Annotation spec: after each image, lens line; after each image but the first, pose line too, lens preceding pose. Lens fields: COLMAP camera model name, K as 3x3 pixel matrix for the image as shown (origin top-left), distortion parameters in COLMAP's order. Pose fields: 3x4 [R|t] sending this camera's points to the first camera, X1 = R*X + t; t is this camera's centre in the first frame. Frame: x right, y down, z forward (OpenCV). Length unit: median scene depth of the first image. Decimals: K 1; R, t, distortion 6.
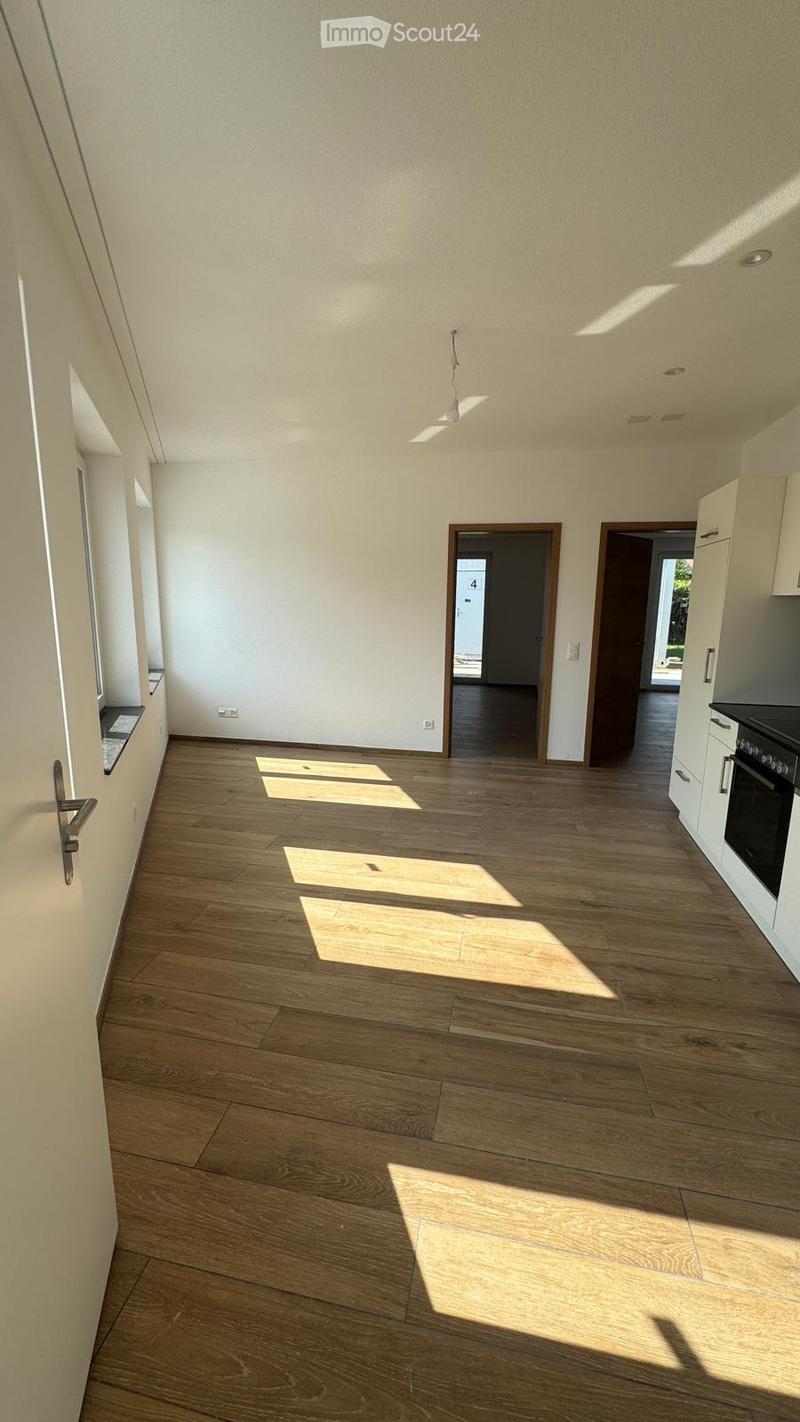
lens RADIAL K [[567.9, 0, 402.6], [0, 567.9, 712.1], [0, 0, 1]] dist [-0.000841, -0.000889]
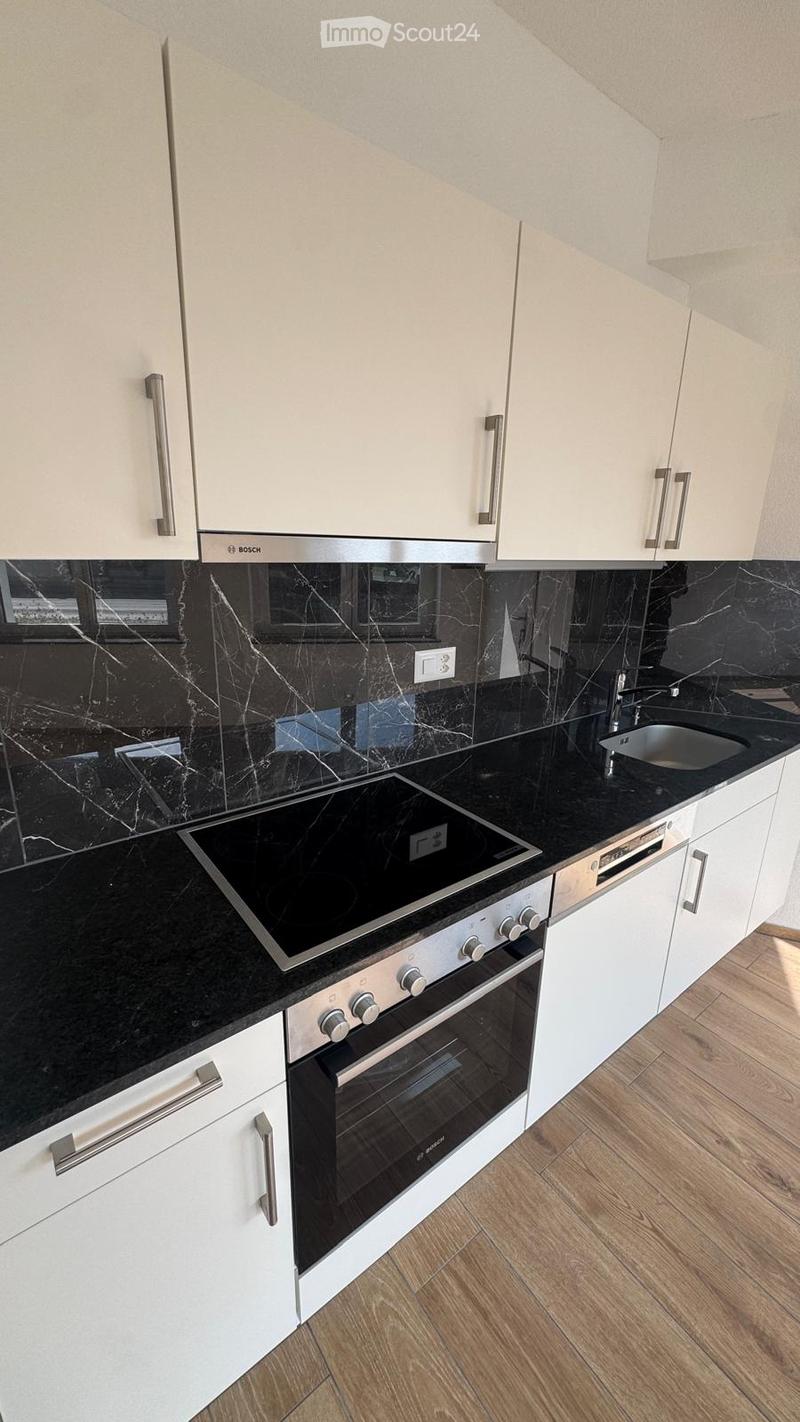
lens RADIAL K [[567.9, 0, 402.6], [0, 567.9, 712.1], [0, 0, 1]] dist [-0.000841, -0.000889]
pose [[-0.749614, -0.218705, 0.624698, 0.376839], [0.095595, 0.898159, 0.429152, -0.230078], [-0.654936, 0.381416, -0.652365, 1.048947]]
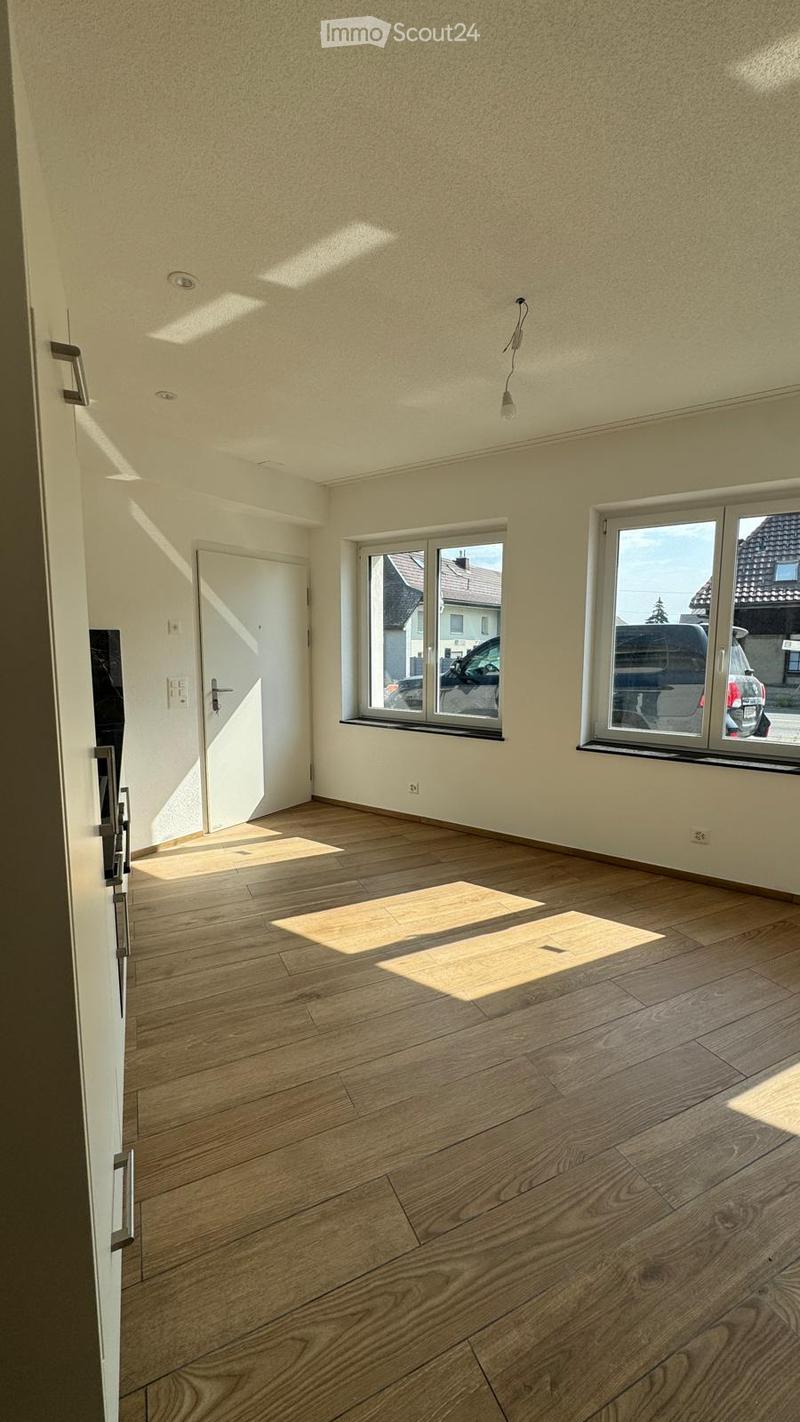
lens RADIAL K [[567.9, 0, 402.6], [0, 567.9, 712.1], [0, 0, 1]] dist [-0.000841, -0.000889]
pose [[-0.802181, 0.056748, -0.594377, 0.665501], [-0.128933, 0.955523, 0.265239, -0.284633], [0.582993, 0.289405, -0.759186, 1.532918]]
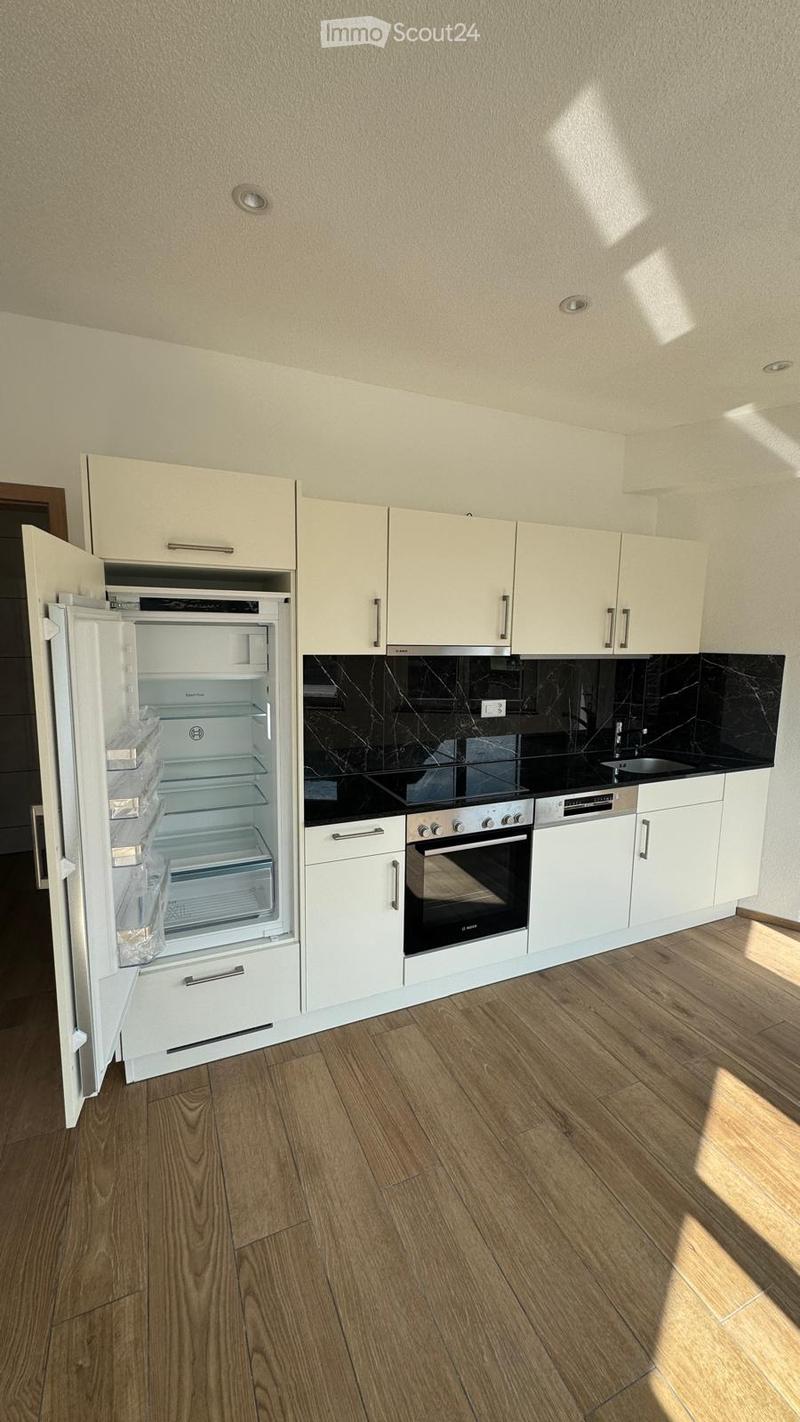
lens RADIAL K [[567.9, 0, 402.6], [0, 567.9, 712.1], [0, 0, 1]] dist [-0.000841, -0.000889]
pose [[-0.576244, -0.133986, 0.806220, -0.033683], [0.137111, 0.956640, 0.256984, -0.313682], [-0.805694, 0.258627, -0.532887, 1.337473]]
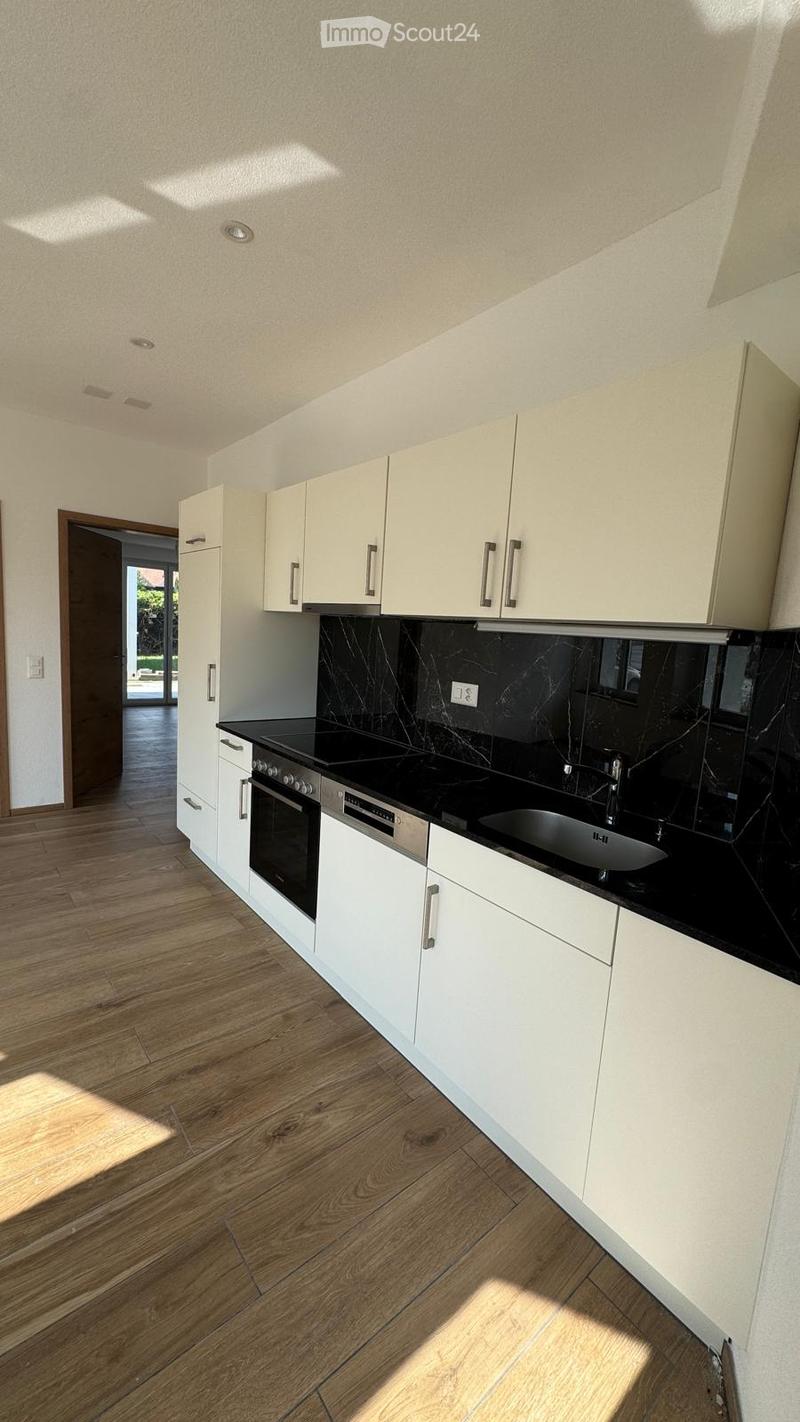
lens RADIAL K [[567.9, 0, 402.6], [0, 567.9, 712.1], [0, 0, 1]] dist [-0.000841, -0.000889]
pose [[0.636122, -0.079969, 0.767434, 0.027488], [0.093456, 0.995277, 0.026246, -0.032056], [-0.765908, 0.055025, 0.640591, 0.189425]]
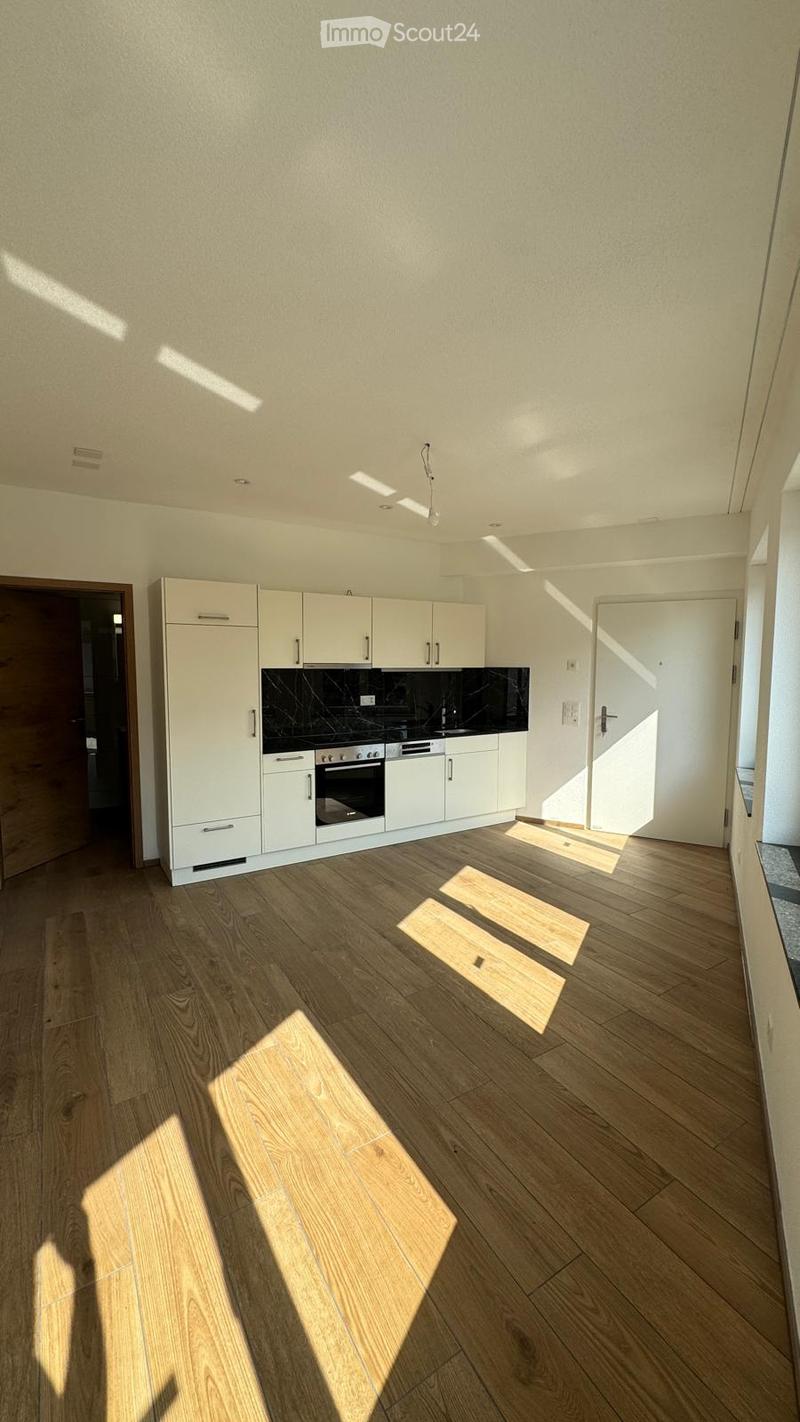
lens RADIAL K [[567.9, 0, 402.6], [0, 567.9, 712.1], [0, 0, 1]] dist [-0.000841, -0.000889]
pose [[-0.681944, -0.082495, 0.726737, -0.671175], [0.128615, 0.964610, 0.230184, -0.392295], [-0.720008, 0.250442, -0.647200, 1.736483]]
